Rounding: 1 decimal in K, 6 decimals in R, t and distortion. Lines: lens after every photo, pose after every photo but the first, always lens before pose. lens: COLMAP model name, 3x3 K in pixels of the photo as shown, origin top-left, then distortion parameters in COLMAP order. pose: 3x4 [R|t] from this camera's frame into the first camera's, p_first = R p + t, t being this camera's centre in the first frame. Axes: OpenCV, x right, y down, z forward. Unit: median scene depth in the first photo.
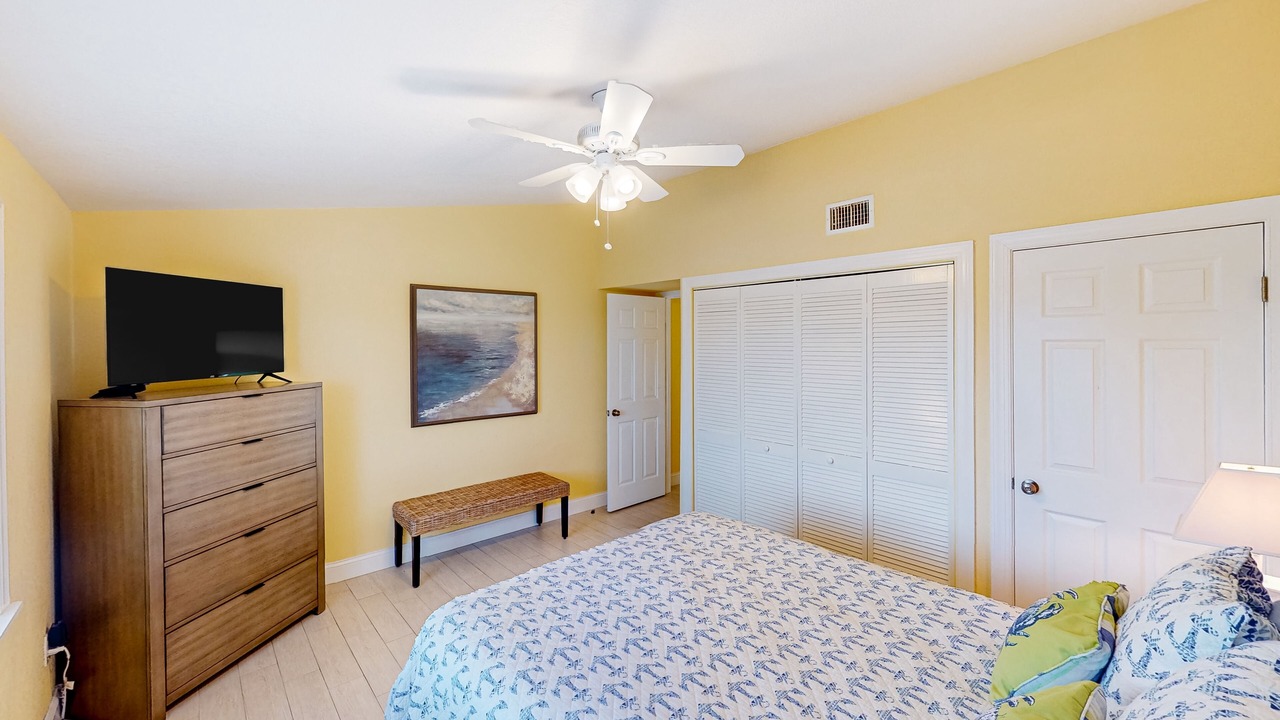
lens RADIAL K [[498.8, 0, 637.8], [0, 498.8, 343.9], [0, 0, 1]] dist [-0.001806, -0.000340]
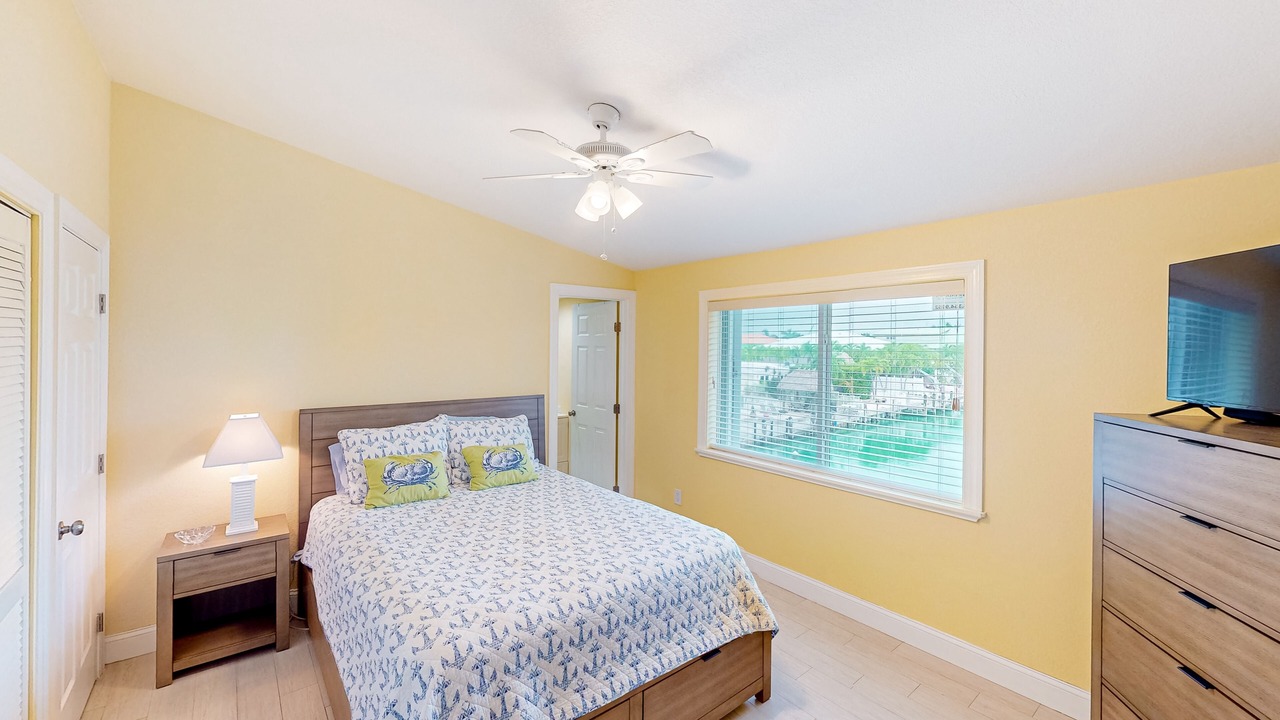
lens RADIAL K [[498.8, 0, 637.8], [0, 498.8, 343.9], [0, 0, 1]] dist [-0.001806, -0.000340]
pose [[-0.998911, -0.004420, 0.046439, -0.143307], [-0.004076, 0.999964, 0.007503, -0.014501], [-0.046470, 0.007306, -0.998893, 1.628922]]
